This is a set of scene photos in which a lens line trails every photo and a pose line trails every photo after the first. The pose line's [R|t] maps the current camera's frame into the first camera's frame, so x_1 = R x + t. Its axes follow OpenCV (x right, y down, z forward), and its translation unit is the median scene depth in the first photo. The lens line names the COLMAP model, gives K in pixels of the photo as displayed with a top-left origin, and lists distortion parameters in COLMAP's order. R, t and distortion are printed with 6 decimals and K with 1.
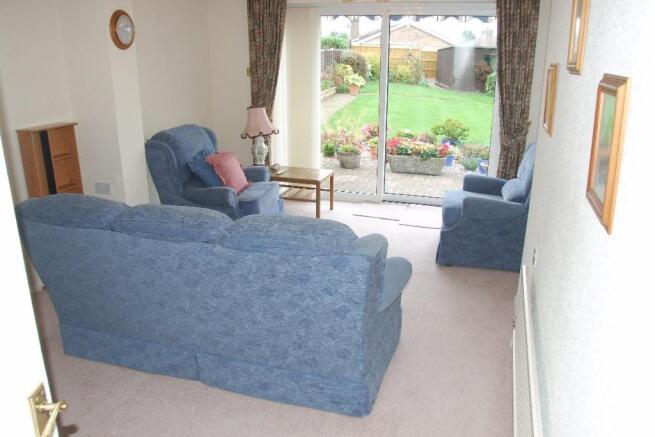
lens RADIAL K [[521.8, 0, 335.4], [0, 521.8, 219.6], [0, 0, 1]] dist [-0.164928, 0.132308]
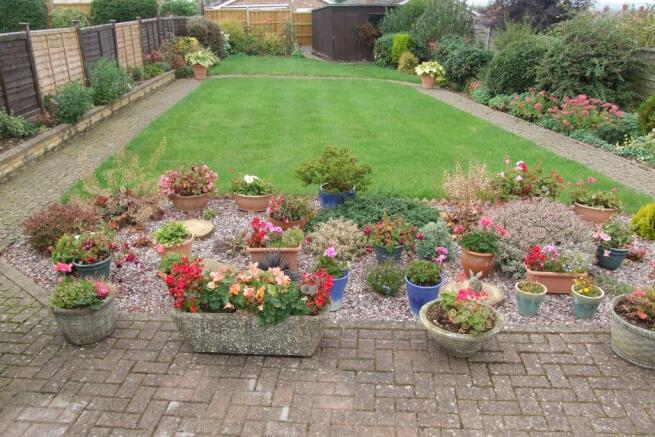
lens RADIAL K [[521.8, 0, 335.4], [0, 521.8, 219.6], [0, 0, 1]] dist [-0.164928, 0.132308]
pose [[0.975011, -0.103820, 0.196403, 0.060378], [0.090487, 0.993016, 0.075705, -0.084197], [-0.202891, -0.056041, 0.977596, 0.252664]]
